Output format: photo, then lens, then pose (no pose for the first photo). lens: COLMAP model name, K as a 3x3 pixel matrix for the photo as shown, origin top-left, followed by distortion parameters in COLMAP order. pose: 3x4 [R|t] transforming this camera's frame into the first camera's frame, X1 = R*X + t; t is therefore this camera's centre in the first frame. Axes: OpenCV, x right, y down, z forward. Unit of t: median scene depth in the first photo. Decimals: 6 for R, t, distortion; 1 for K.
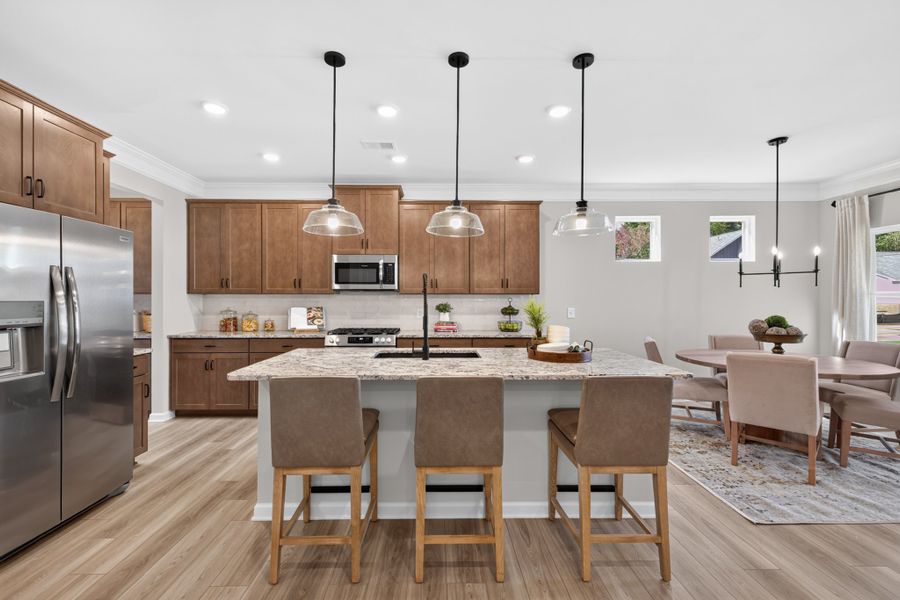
lens RADIAL K [[378.1, 0, 444.6], [0, 378.1, 300.9], [0, 0, 1]] dist [0.004934, -0.001621]
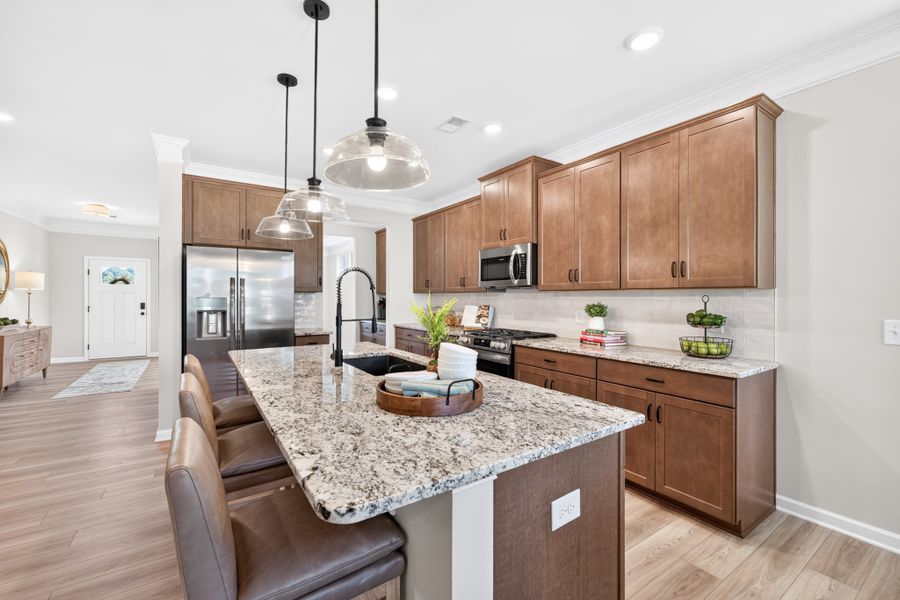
lens RADIAL K [[378.1, 0, 432.5], [0, 378.1, 300.0], [0, 0, 1]] dist [0.004934, -0.001621]
pose [[0.527948, 0.007800, -0.849241, 0.535663], [-0.007121, 0.999963, 0.004757, -0.001452], [0.849247, 0.003536, 0.527984, 0.468343]]
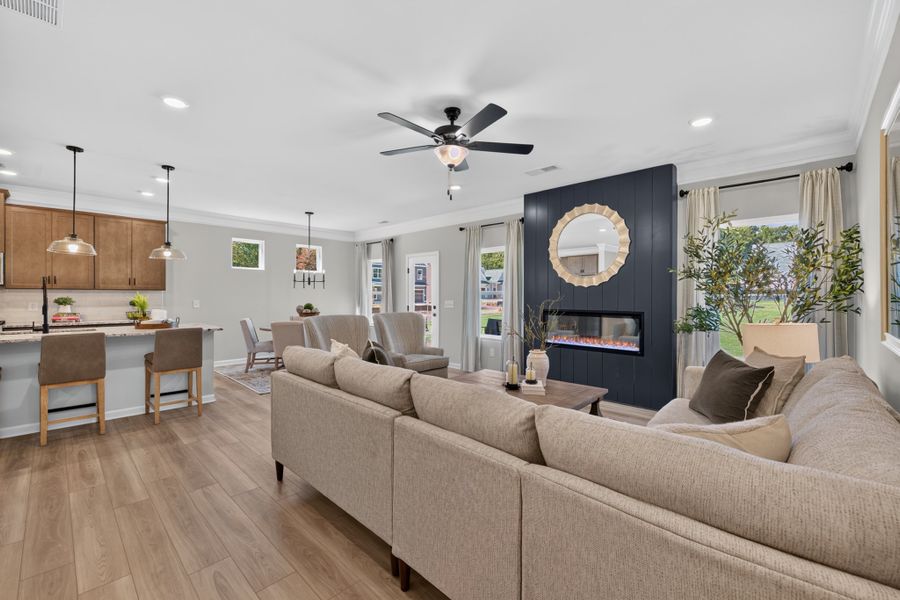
lens RADIAL K [[378.1, 0, 448.6], [0, 378.1, 298.9], [0, 0, 1]] dist [0.004934, -0.001621]
pose [[0.706792, -0.002090, 0.707418, 0.009731], [-0.001318, 0.999990, 0.004270, 0.006193], [-0.707420, -0.003950, 0.706782, -0.802640]]
